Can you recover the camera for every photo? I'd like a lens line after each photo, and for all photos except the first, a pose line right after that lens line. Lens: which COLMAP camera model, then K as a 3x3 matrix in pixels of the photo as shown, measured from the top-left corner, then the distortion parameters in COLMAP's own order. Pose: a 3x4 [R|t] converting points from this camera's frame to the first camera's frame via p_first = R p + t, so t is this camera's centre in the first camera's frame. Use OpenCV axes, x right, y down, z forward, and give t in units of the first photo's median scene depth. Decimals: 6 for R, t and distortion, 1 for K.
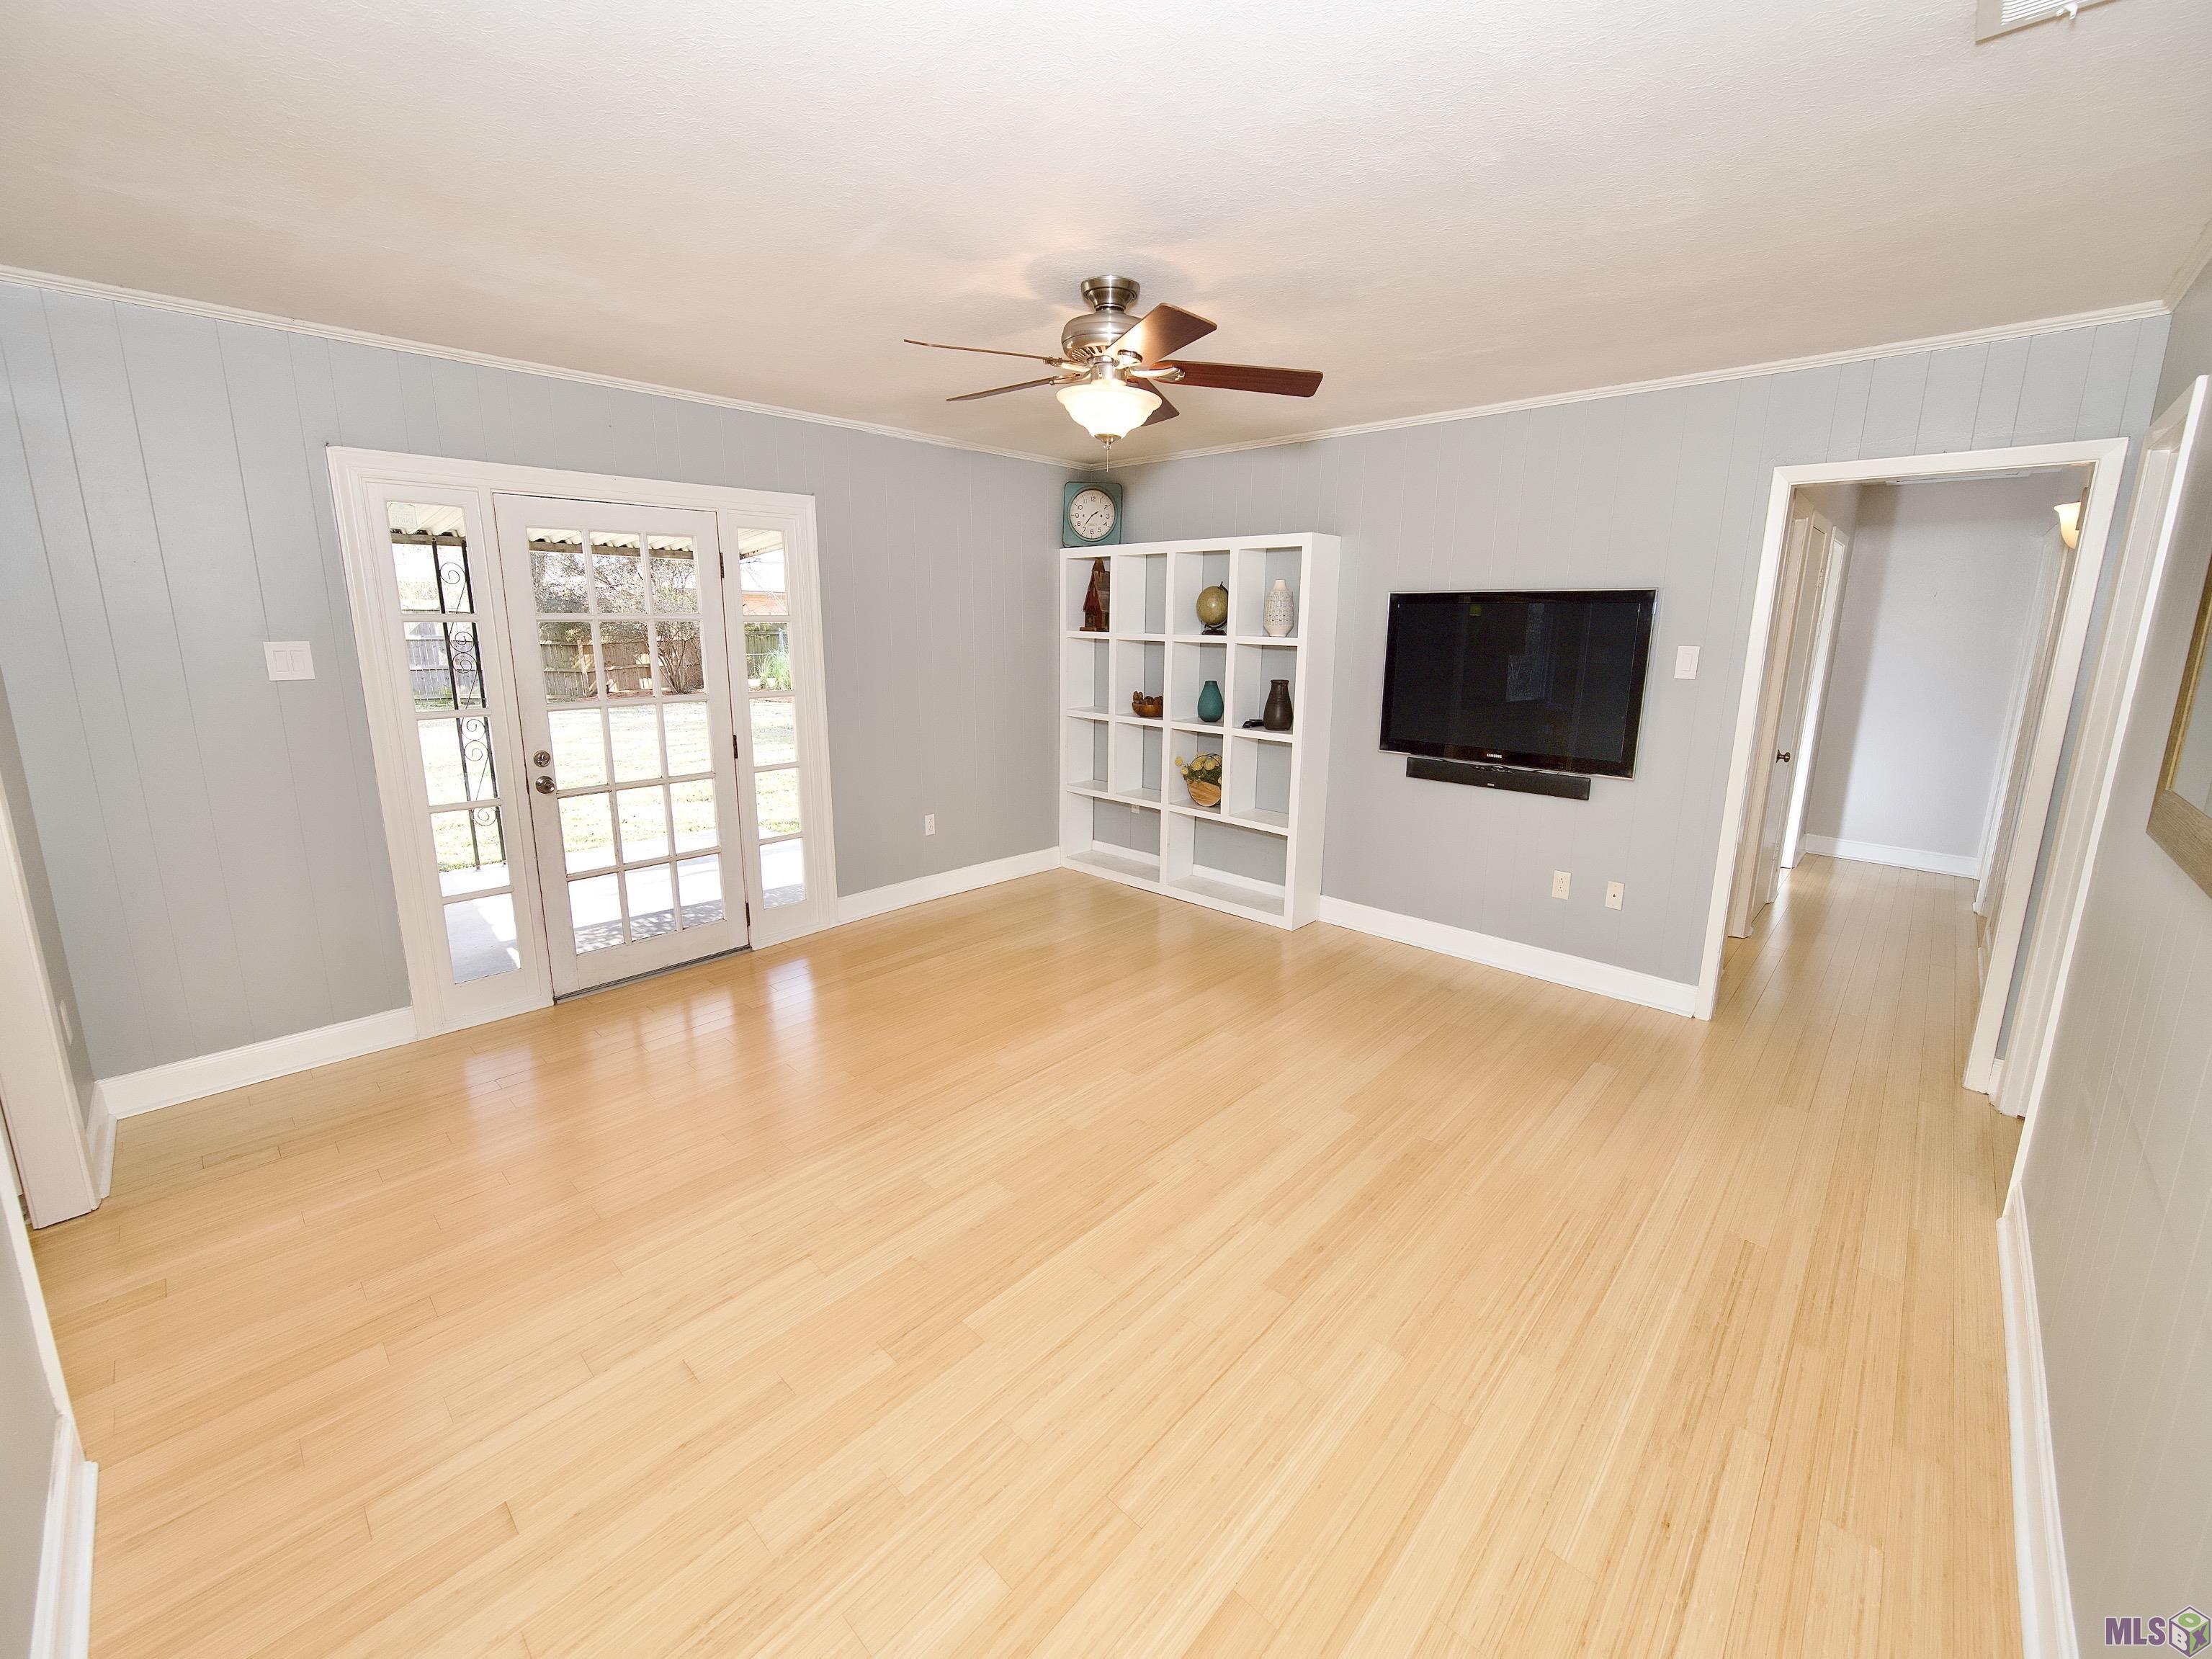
lens RADIAL K [[890.2, 0, 1109.6], [0, 890.2, 789.4], [0, 0, 1]] dist [0.001704, 0.000098]
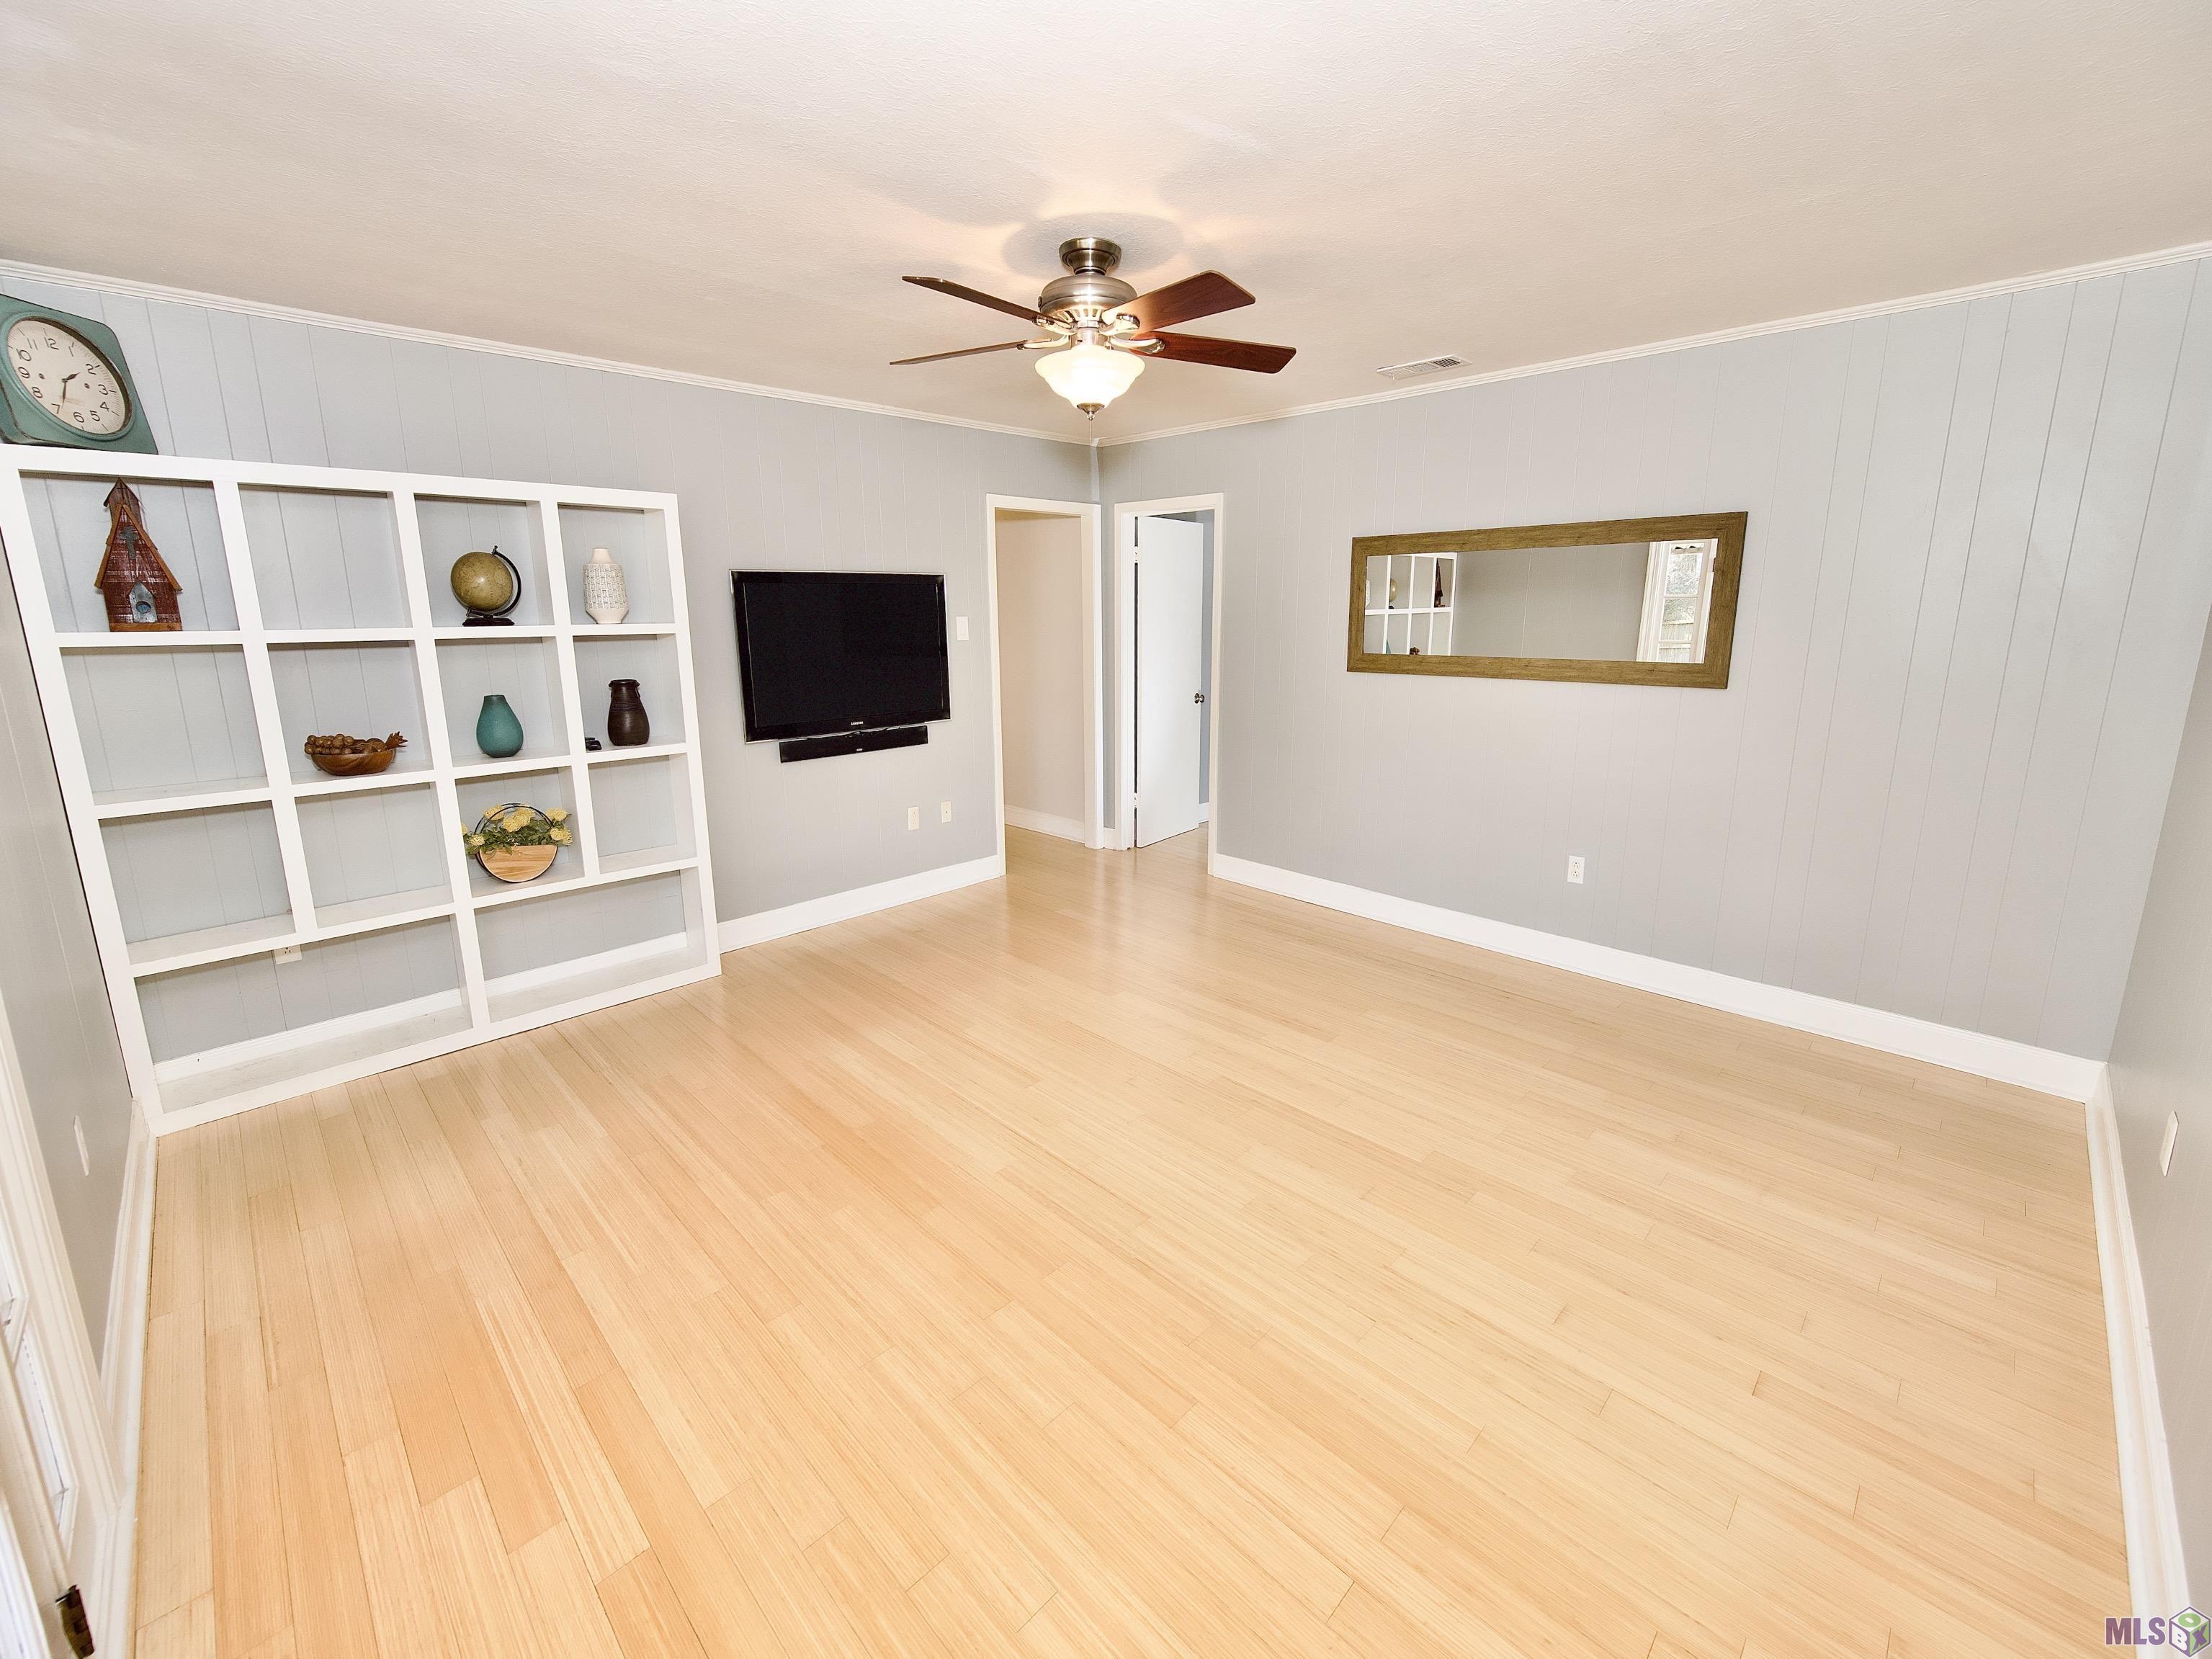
lens RADIAL K [[908.6, 0, 1108.5], [0, 908.6, 783.4], [0, 0, 1]] dist [-0.001025, -0.000182]
pose [[0.035248, -0.203226, 0.978497, -0.638428], [0.197355, 0.961240, 0.192532, -0.115745], [-0.979698, 0.186325, 0.073989, 0.602288]]
